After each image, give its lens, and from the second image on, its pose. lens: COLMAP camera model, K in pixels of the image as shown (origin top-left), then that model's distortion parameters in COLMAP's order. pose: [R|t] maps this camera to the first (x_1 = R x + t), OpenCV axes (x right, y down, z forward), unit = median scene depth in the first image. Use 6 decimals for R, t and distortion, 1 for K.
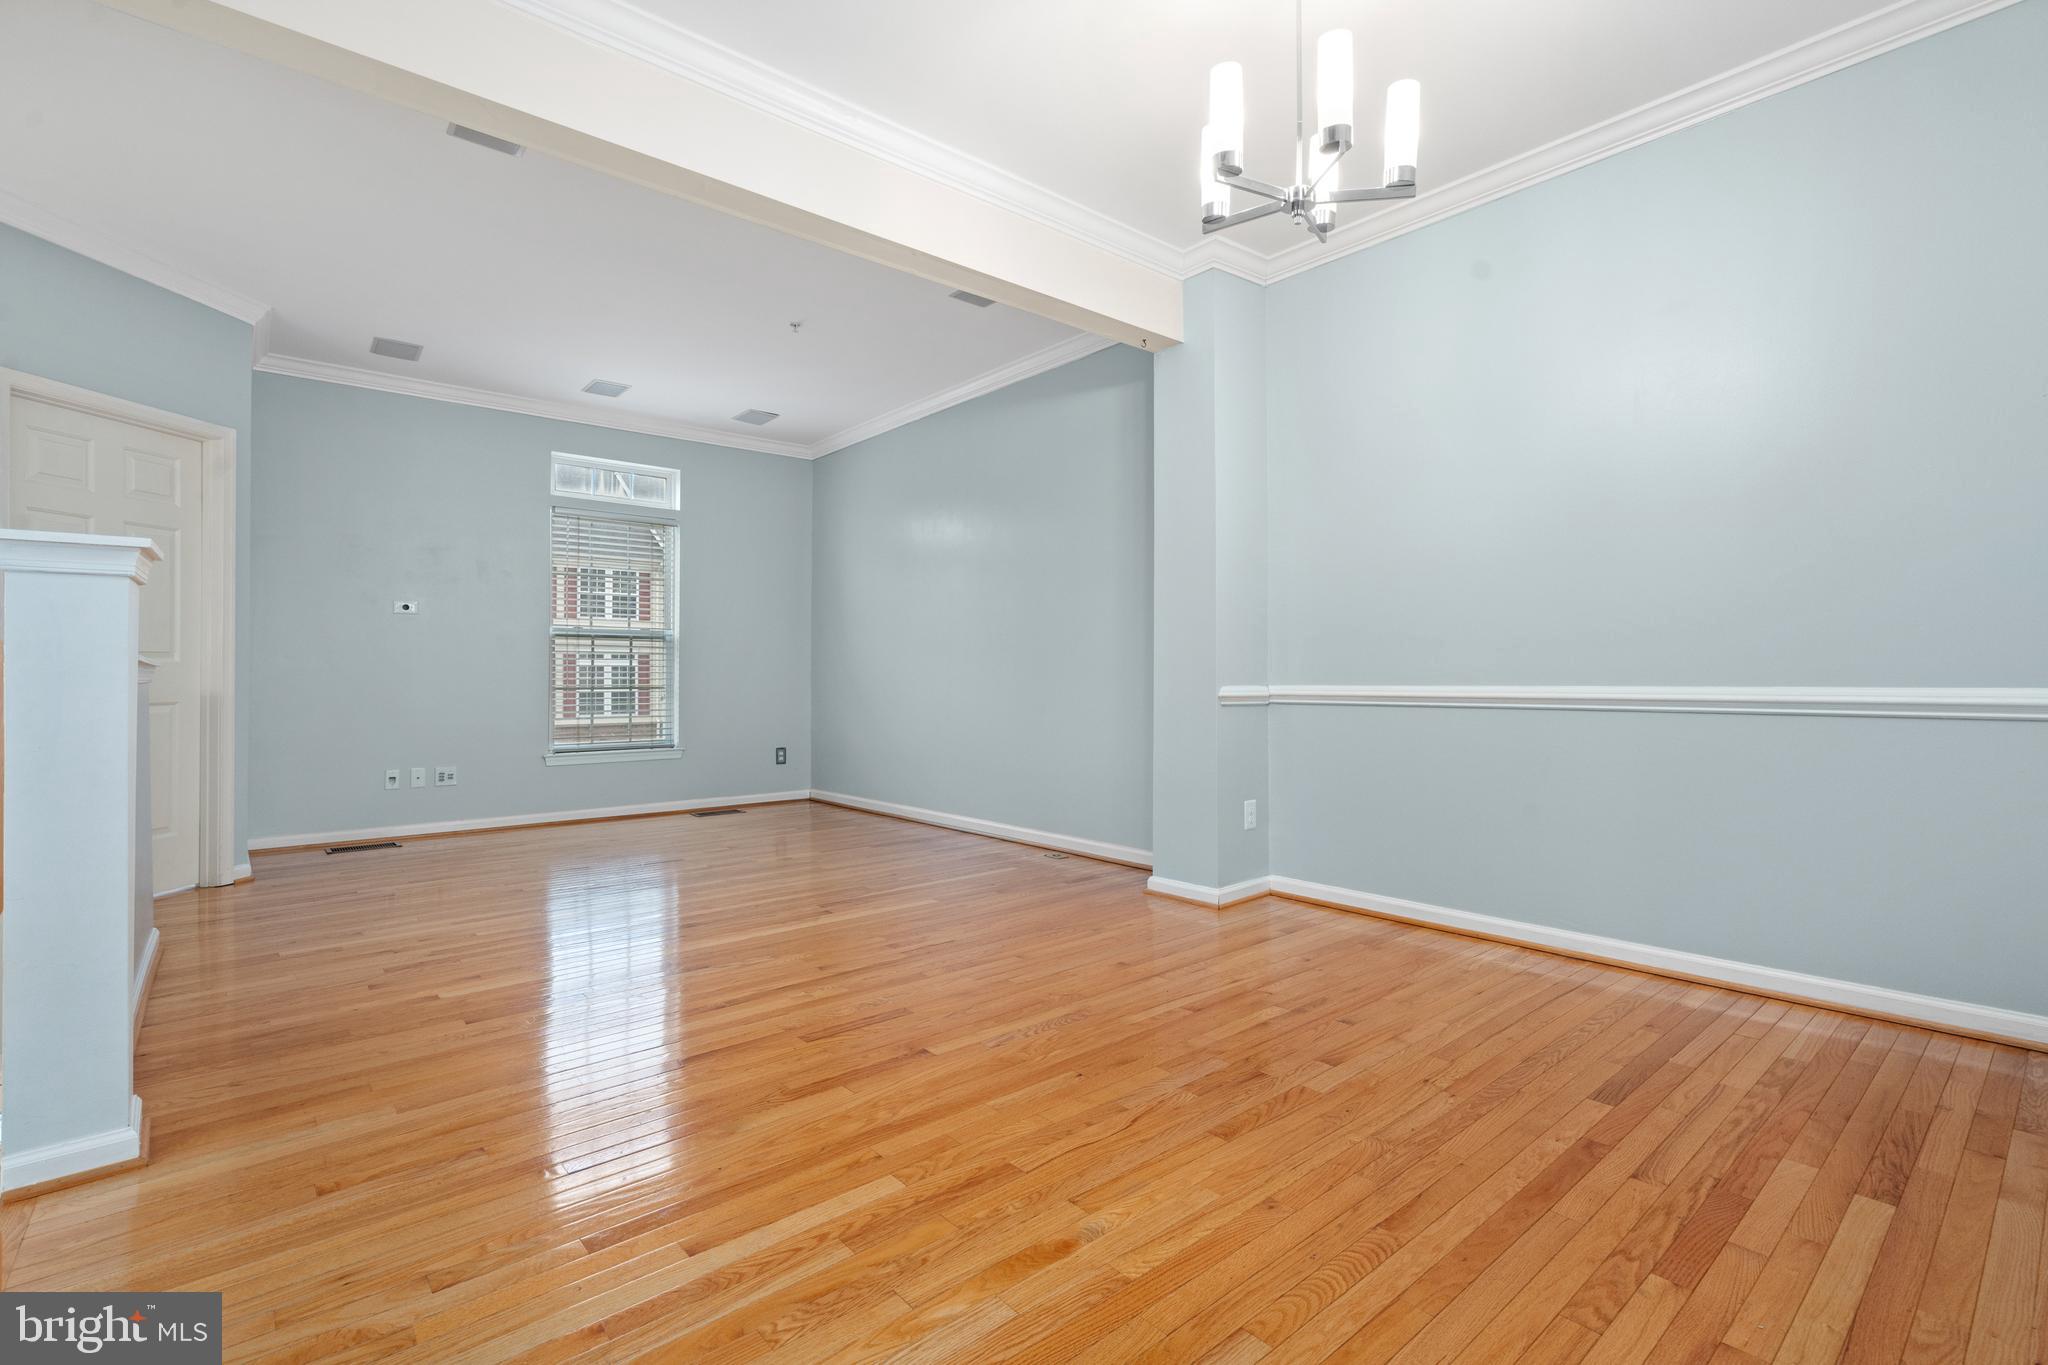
lens RADIAL K [[930.7, 0, 1012.4], [0, 930.7, 664.7], [0, 0, 1]] dist [-0.002717, 0.002274]
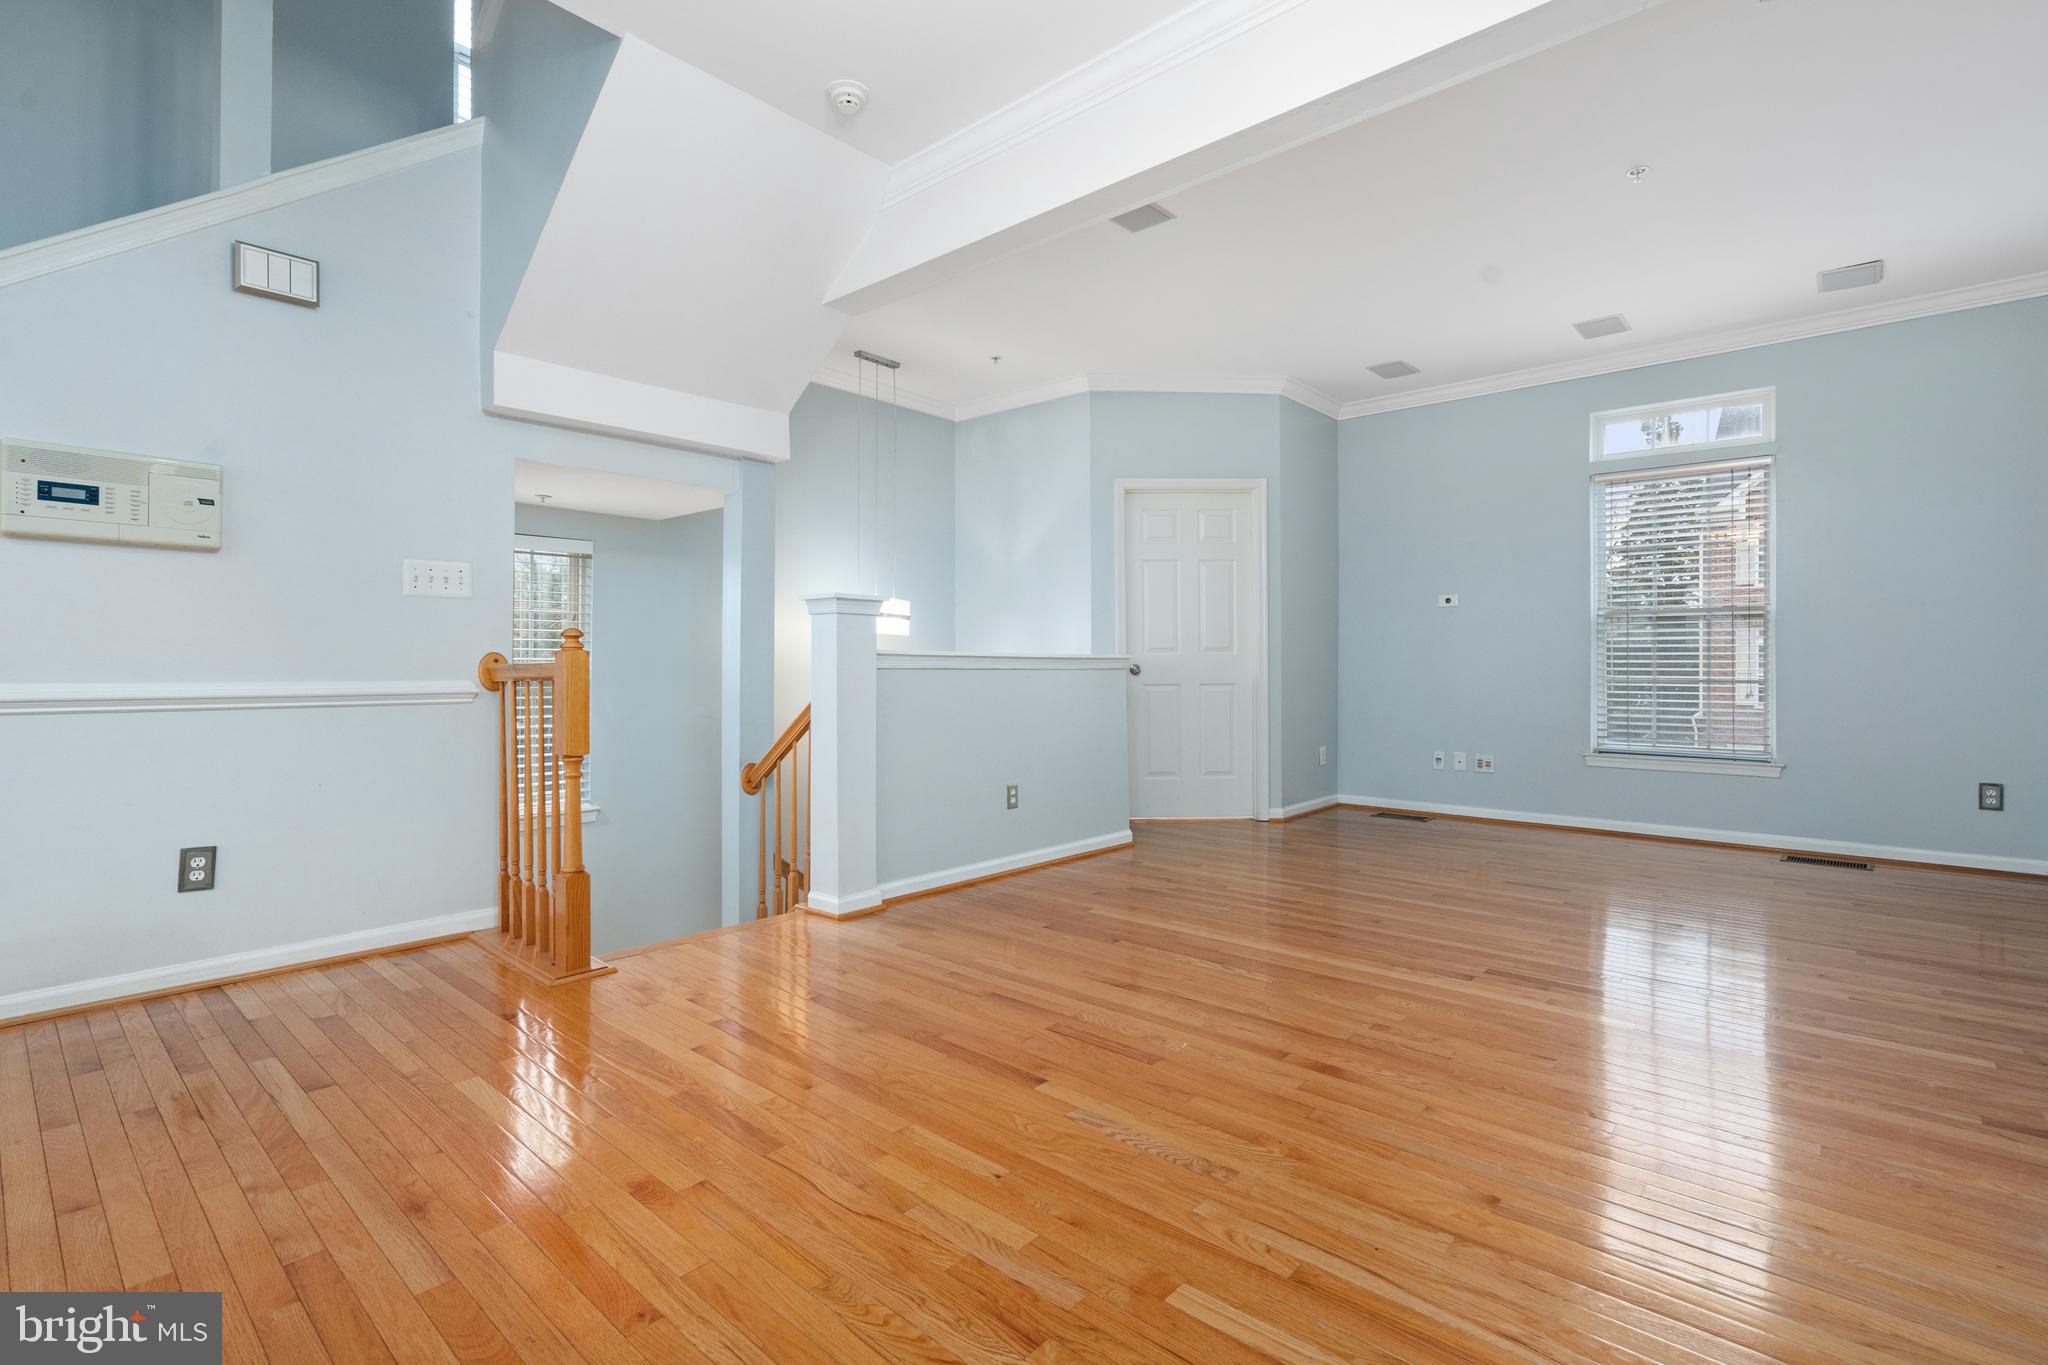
lens RADIAL K [[930.7, 0, 1023.8], [0, 930.7, 670.6], [0, 0, 1]] dist [-0.002717, 0.002274]
pose [[0.151532, 0.009102, -0.988410, 0.333289], [0.009760, 0.999895, 0.010704, 0.002283], [0.988404, -0.011269, 0.151428, 0.356816]]
